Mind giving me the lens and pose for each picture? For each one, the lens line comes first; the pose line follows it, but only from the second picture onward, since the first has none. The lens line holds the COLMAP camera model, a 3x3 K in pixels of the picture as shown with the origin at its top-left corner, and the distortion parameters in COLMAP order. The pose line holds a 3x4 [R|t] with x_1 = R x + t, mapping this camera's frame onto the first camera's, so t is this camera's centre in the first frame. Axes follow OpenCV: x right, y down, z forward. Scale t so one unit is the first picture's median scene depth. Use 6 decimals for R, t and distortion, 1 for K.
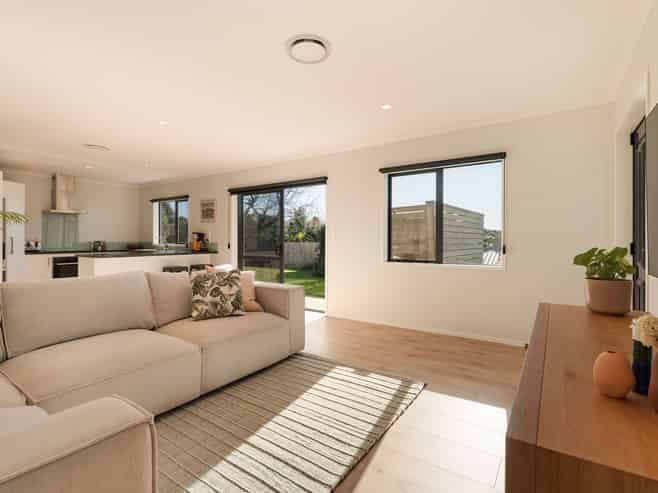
lens RADIAL K [[328.3, 0, 329.0], [0, 328.3, 246.5], [0, 0, 1]] dist [-0.000539, -0.000586]
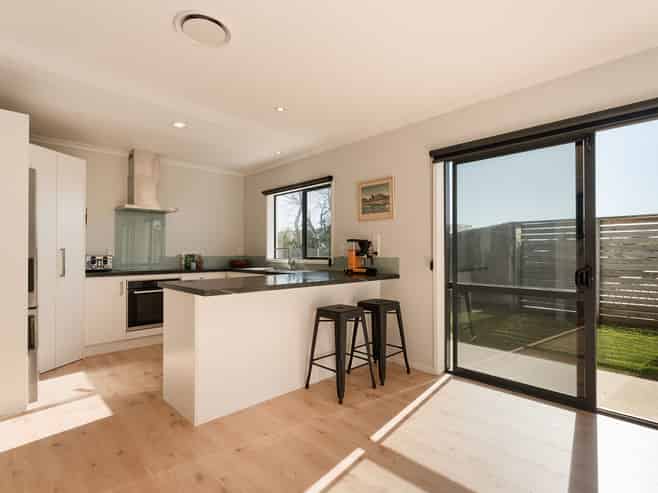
lens RADIAL K [[341.9, 0, 329.1], [0, 341.9, 252.2], [0, 0, 1]] dist [0.000002, -0.000002]
pose [[0.978531, -0.000802, -0.206099, -0.329184], [-0.003212, 0.999812, -0.019140, -0.010084], [0.206075, 0.019391, 0.978344, 0.435351]]
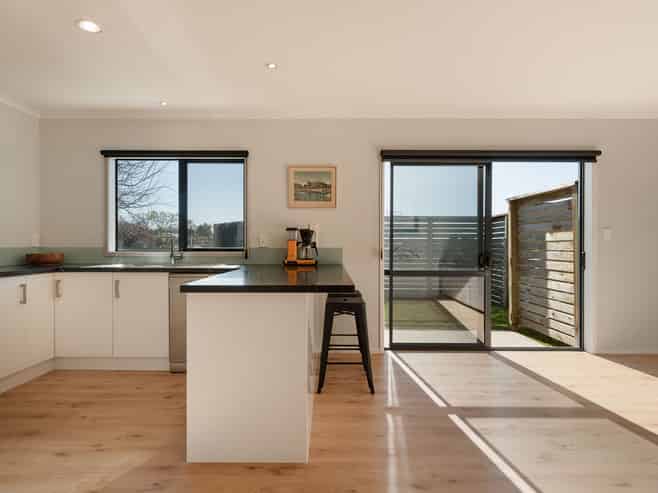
lens RADIAL K [[392.9, 0, 329.0], [0, 392.9, 246.5], [0, 0, 1]] dist [0.003294, 0.000755]
pose [[0.830619, -0.002308, 0.556836, -0.695582], [0.010202, 0.999887, -0.011074, -0.007606], [-0.556748, 0.014879, 0.830548, 0.478446]]
